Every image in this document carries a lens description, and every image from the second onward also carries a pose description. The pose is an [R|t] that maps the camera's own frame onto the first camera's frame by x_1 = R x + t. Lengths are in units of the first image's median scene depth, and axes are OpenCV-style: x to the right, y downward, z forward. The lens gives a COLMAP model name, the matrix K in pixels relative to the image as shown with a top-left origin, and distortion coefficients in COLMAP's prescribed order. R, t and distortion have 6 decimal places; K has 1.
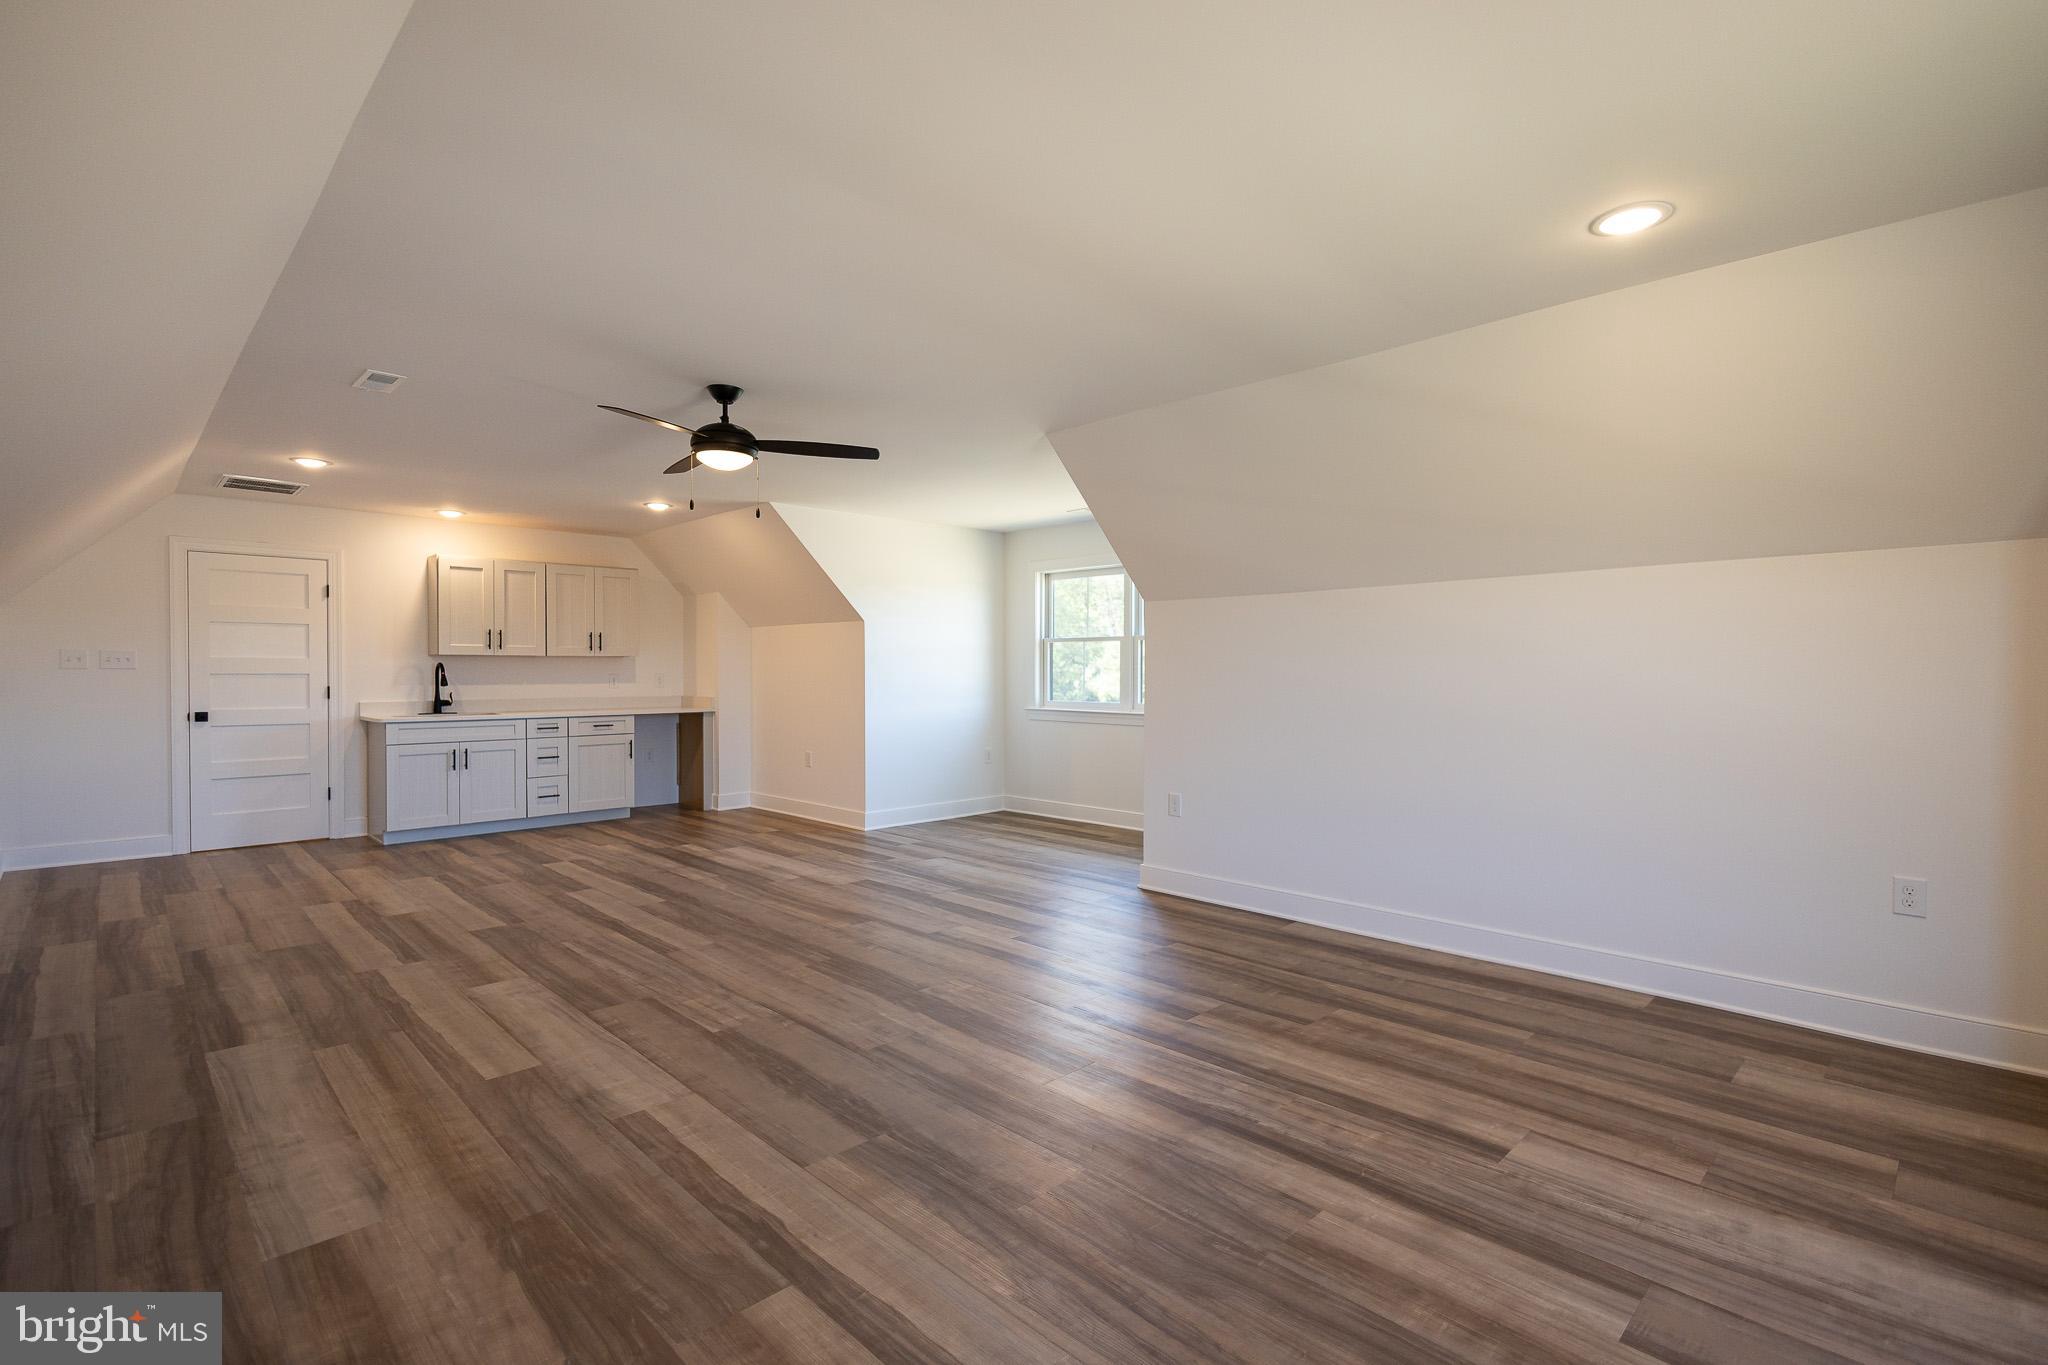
lens RADIAL K [[954.1, 0, 1008.6], [0, 954.1, 682.1], [0, 0, 1]] dist [0.003889, -0.001283]
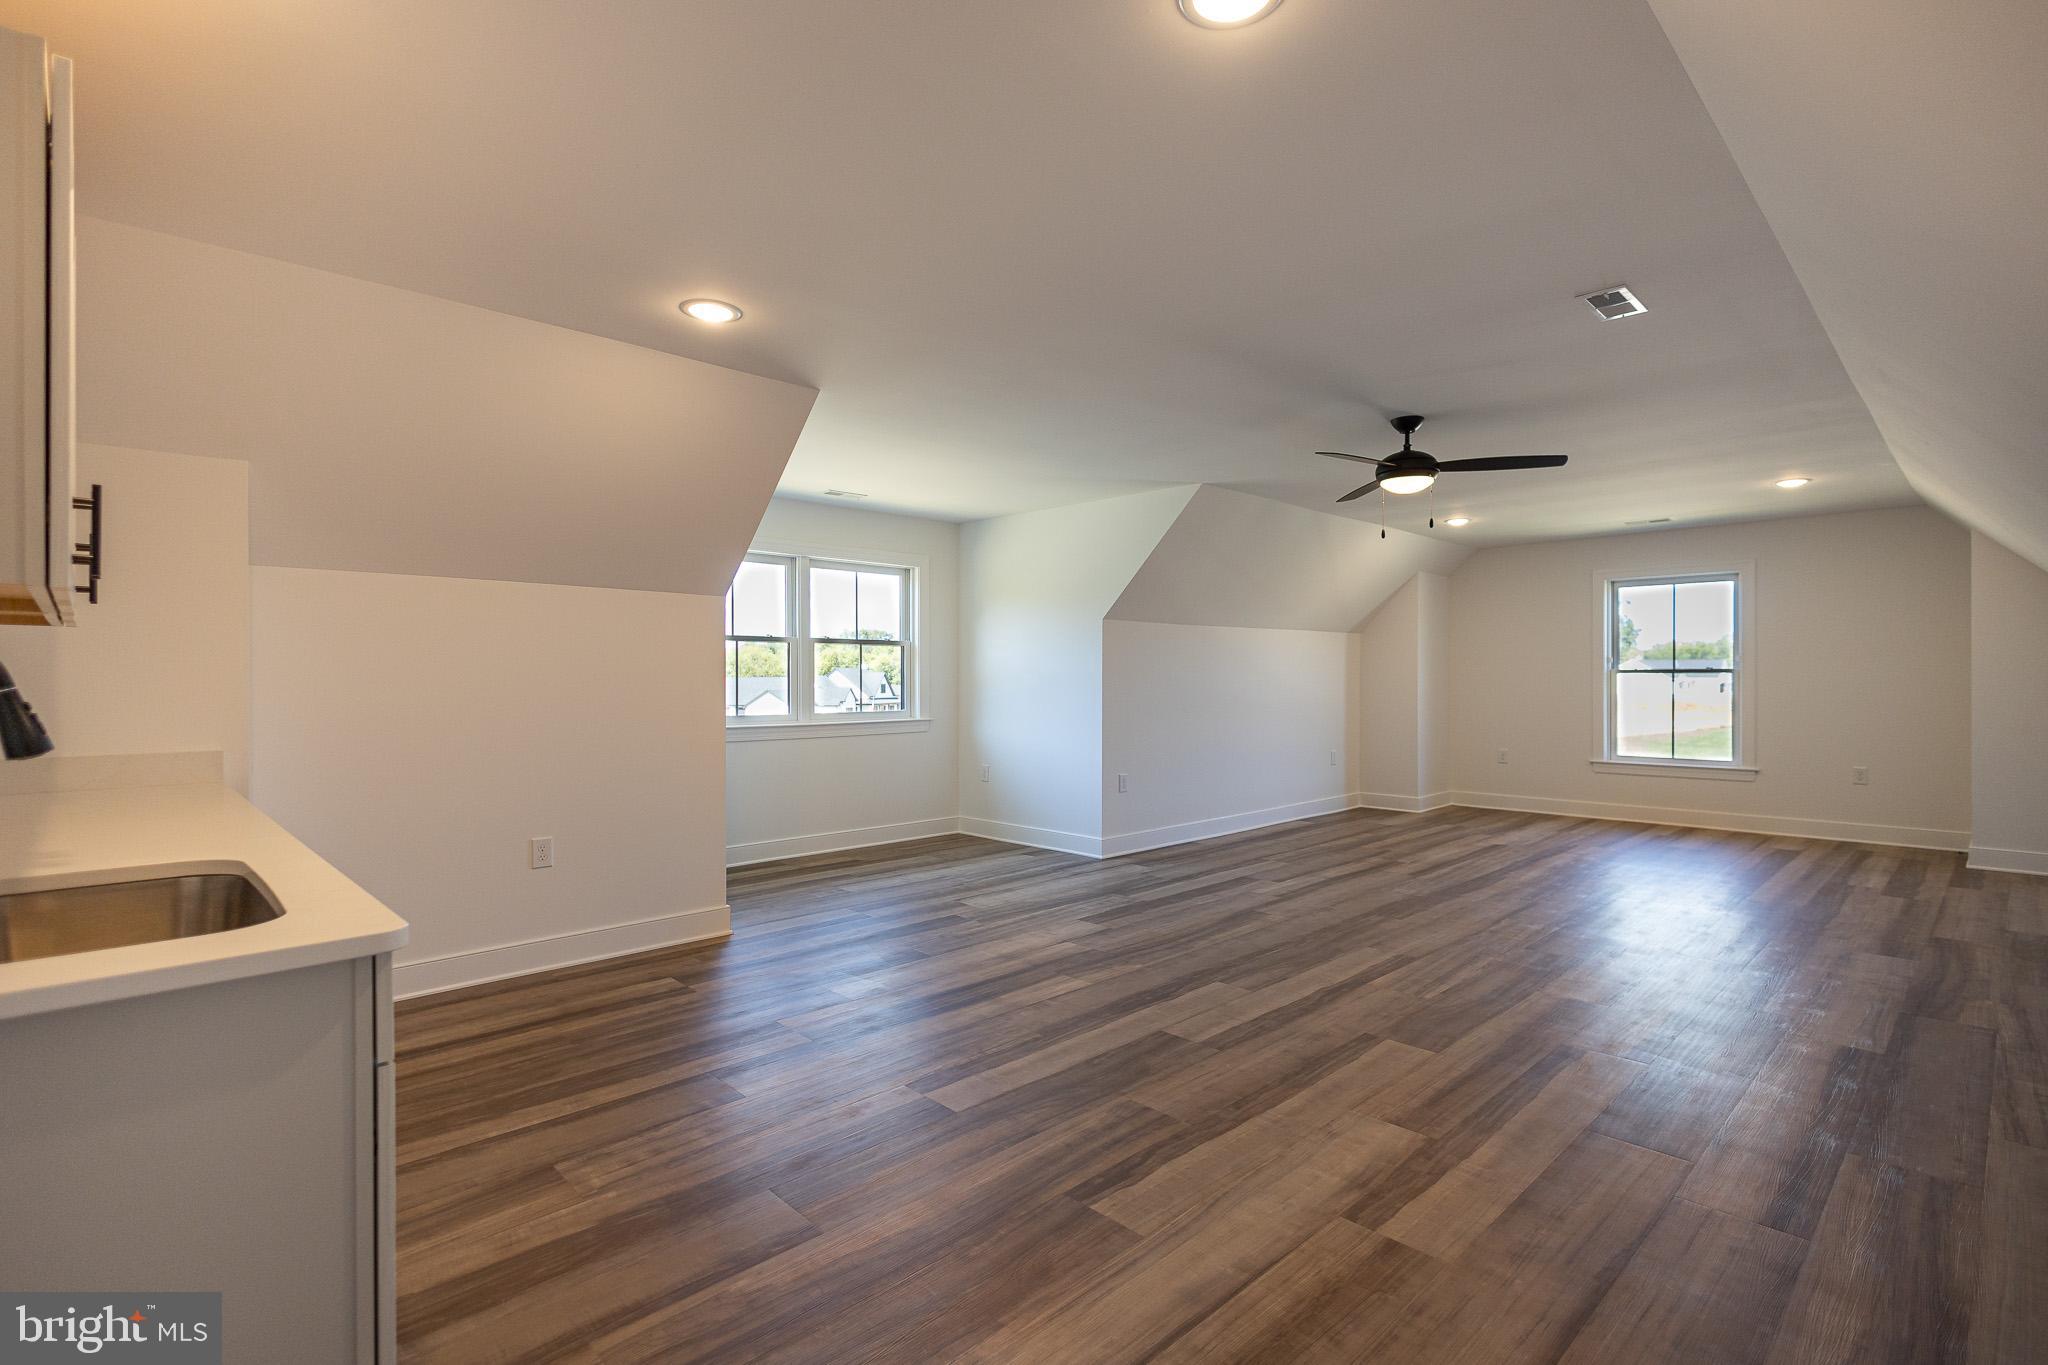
lens RADIAL K [[954.1, 0, 1007.5], [0, 954.1, 677.8], [0, 0, 1]] dist [0.003889, -0.001283]
pose [[0.008971, -0.000164, 0.999960, -1.374806], [0.013342, 0.999911, 0.000044, -0.022039], [-0.999871, 0.013341, 0.008972, 1.410580]]
